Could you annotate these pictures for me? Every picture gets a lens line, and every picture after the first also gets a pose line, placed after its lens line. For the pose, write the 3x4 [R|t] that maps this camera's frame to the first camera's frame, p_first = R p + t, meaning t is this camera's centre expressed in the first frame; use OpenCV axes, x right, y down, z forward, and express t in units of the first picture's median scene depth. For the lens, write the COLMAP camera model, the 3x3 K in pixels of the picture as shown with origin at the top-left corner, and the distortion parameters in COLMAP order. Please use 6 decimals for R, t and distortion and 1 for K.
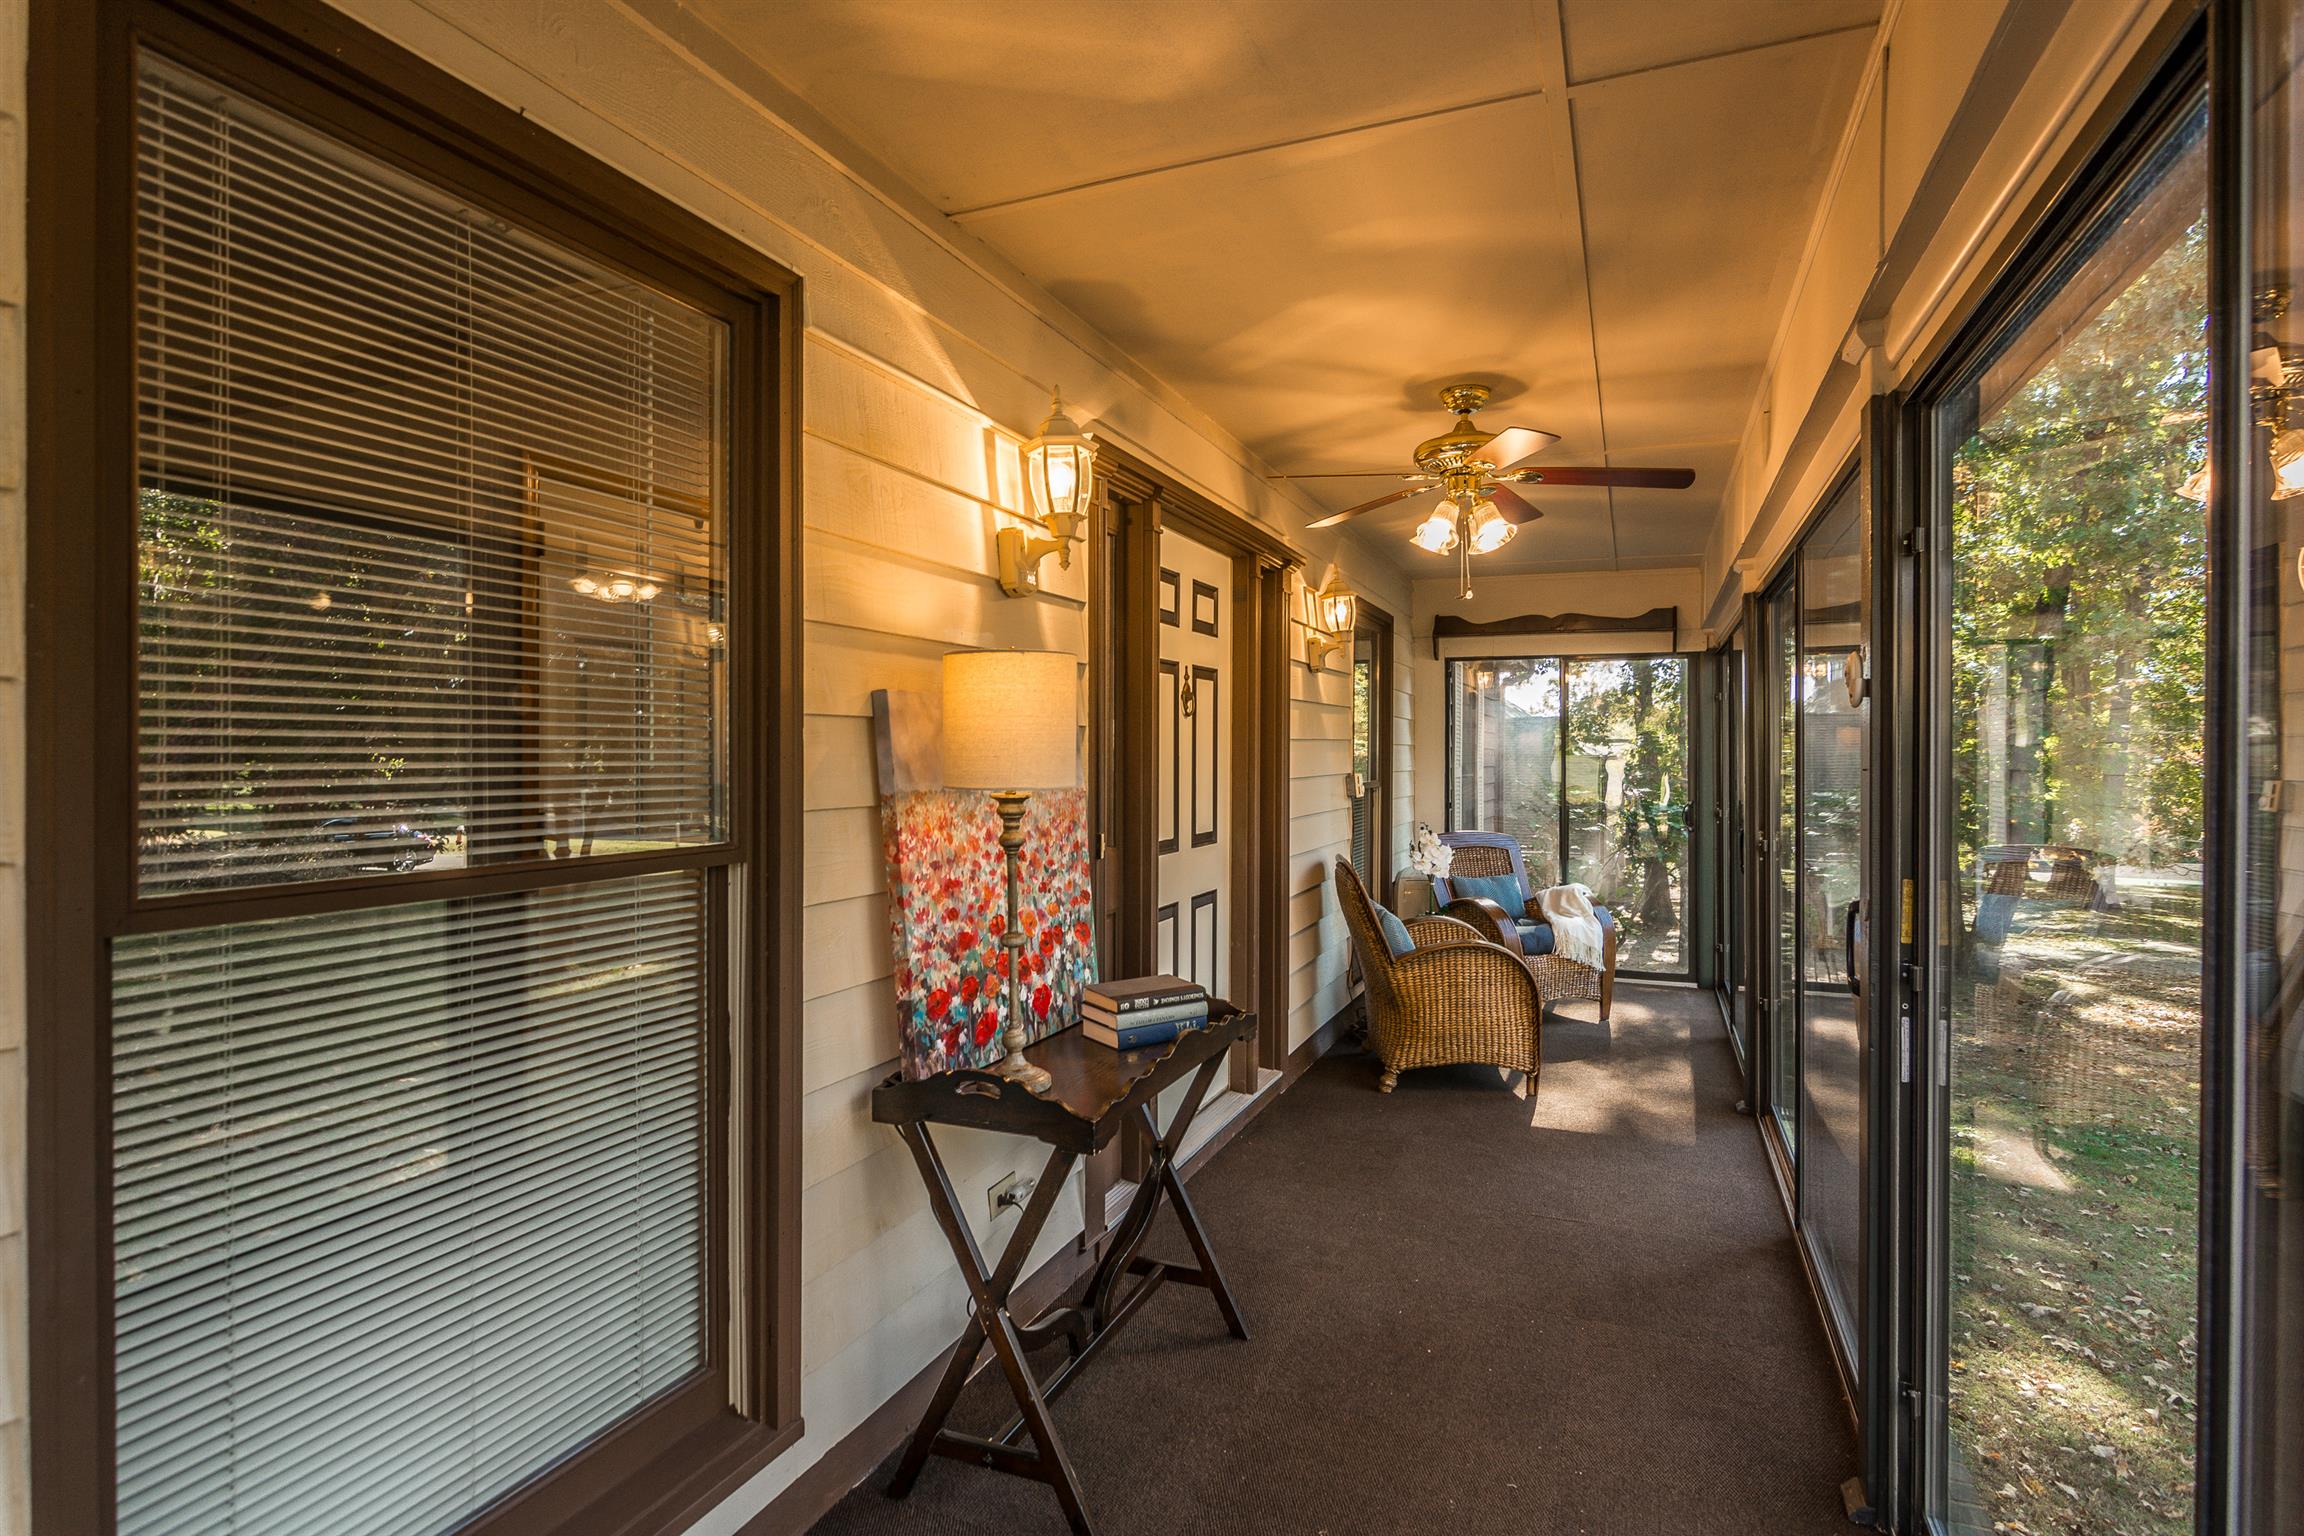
lens RADIAL K [[1113.9, 0, 1152.1], [0, 1113.9, 751.7], [0, 0, 1]] dist [-0.001968, -0.018151]
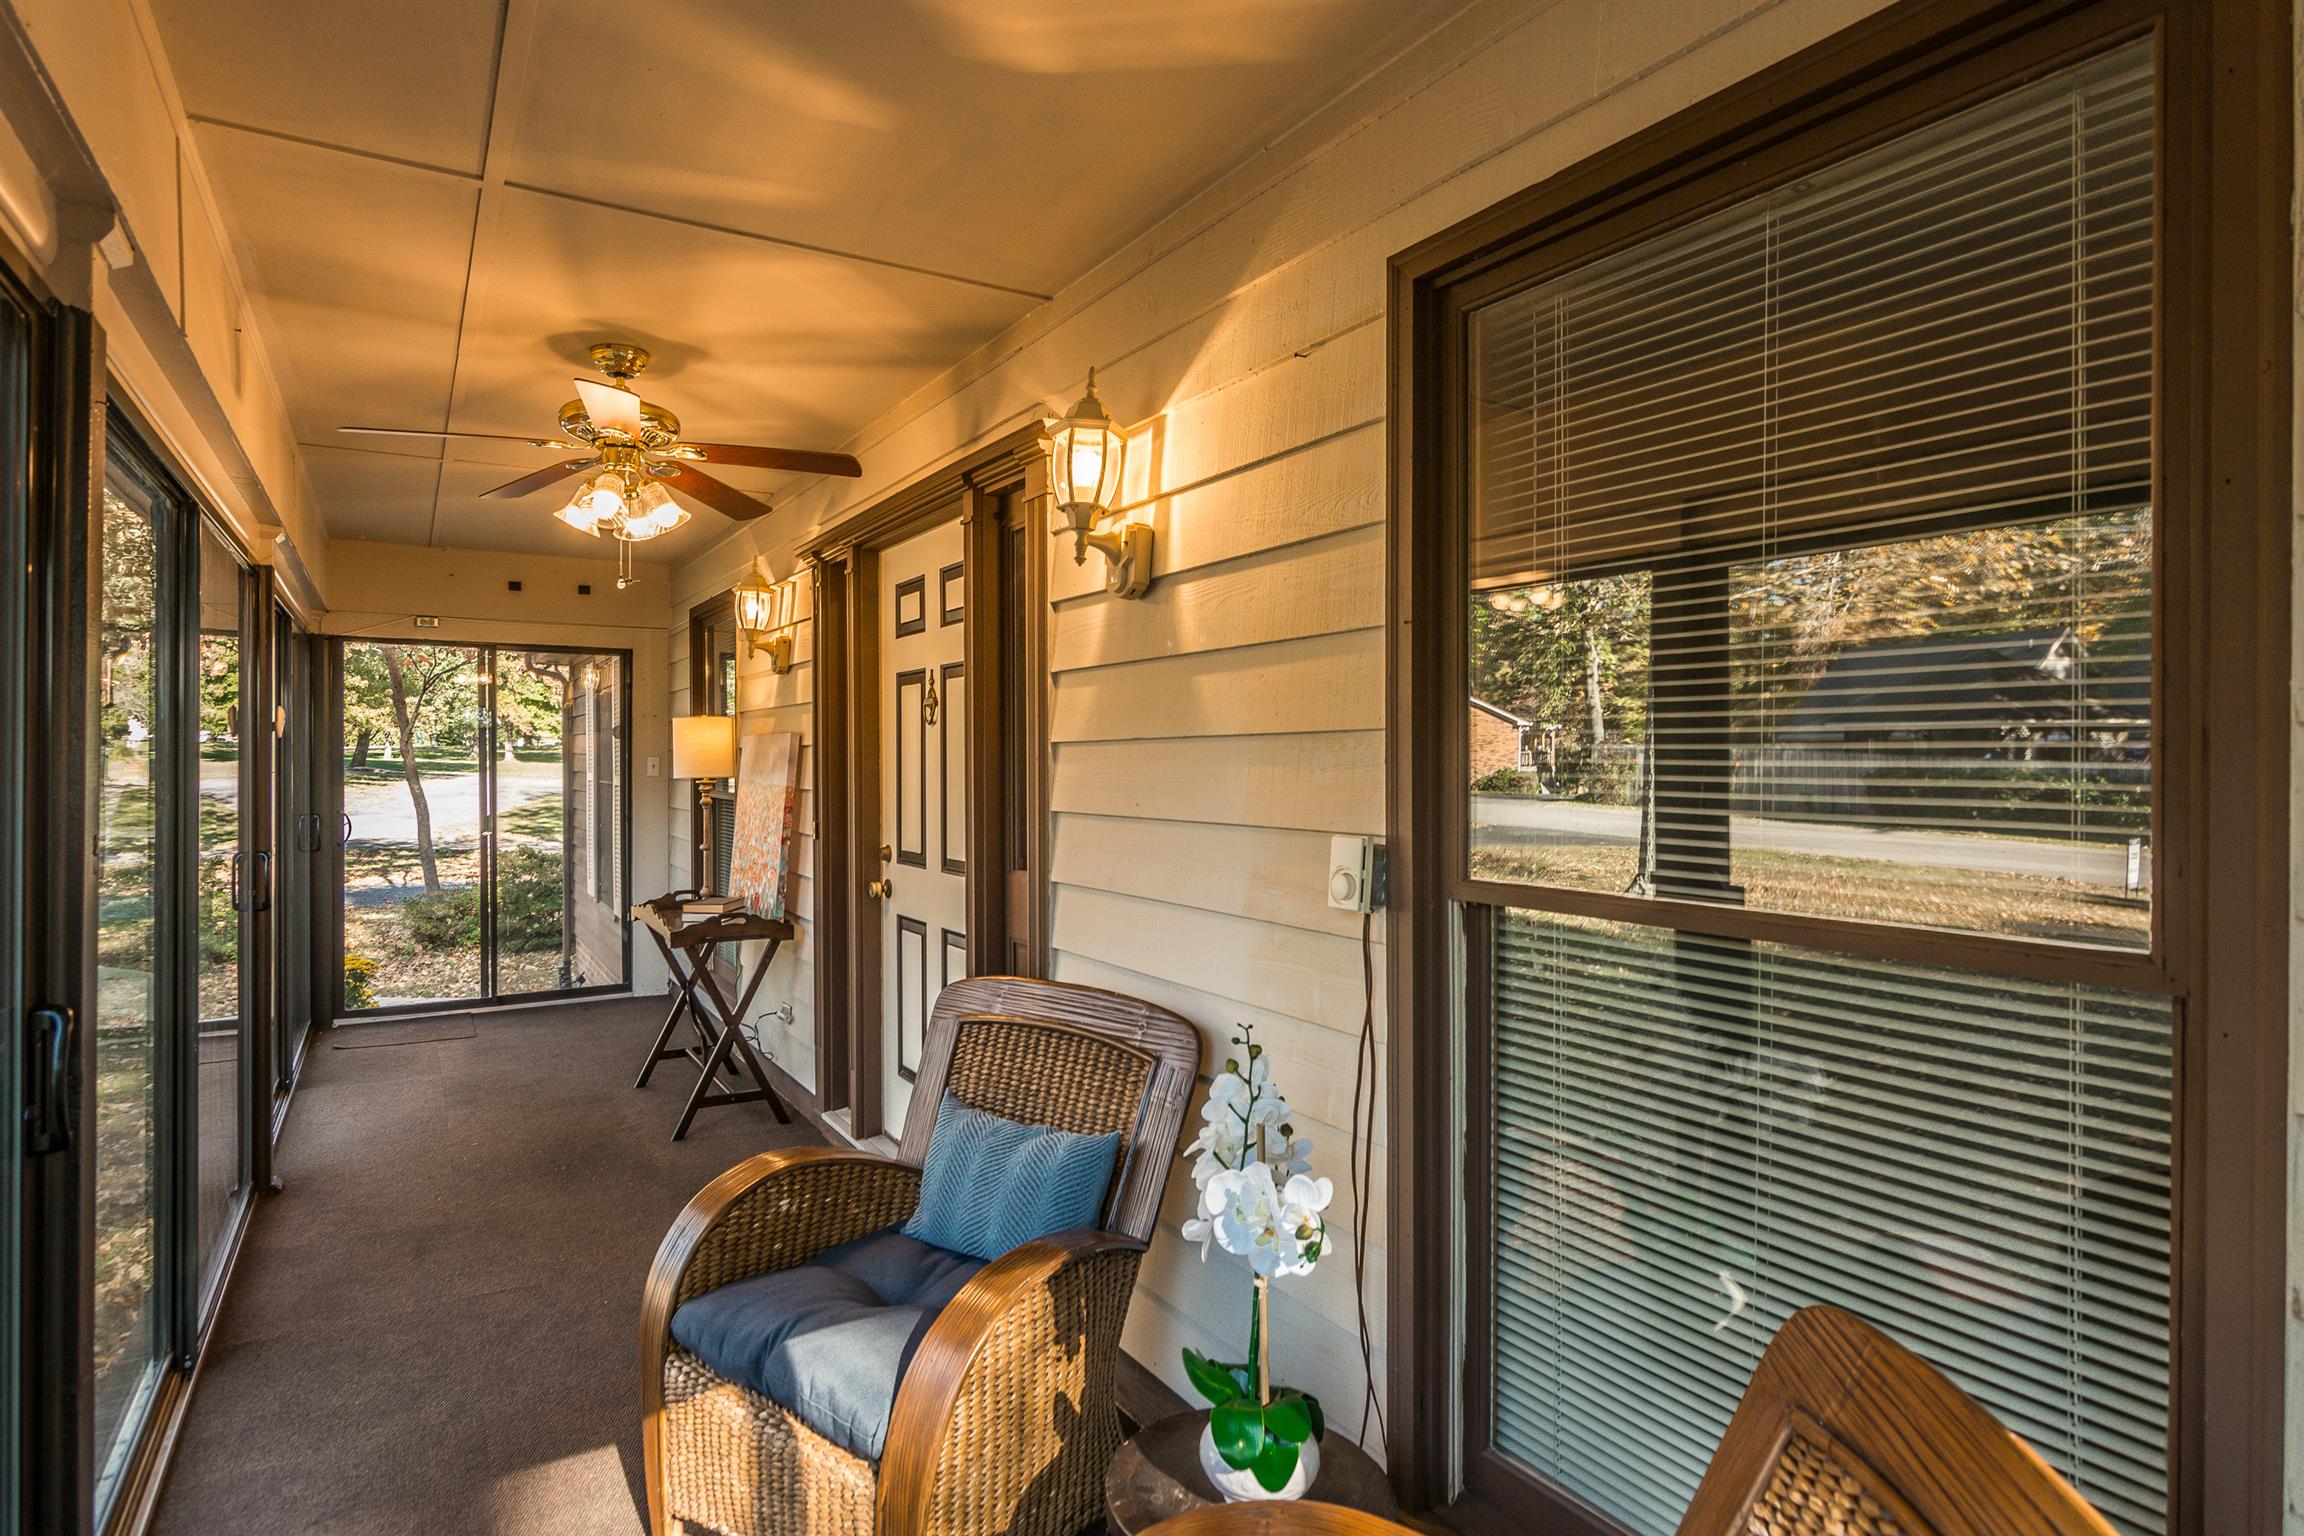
lens RADIAL K [[1191.8, 0, 1128.9], [0, 1191.8, 761.5], [0, 0, 1]] dist [-0.000235, -0.026938]
pose [[-0.576672, -0.004239, -0.816965, 0.778911], [-0.004190, 0.999989, -0.002232, 0.000060], [0.816965, 0.002136, -0.576684, 1.787809]]
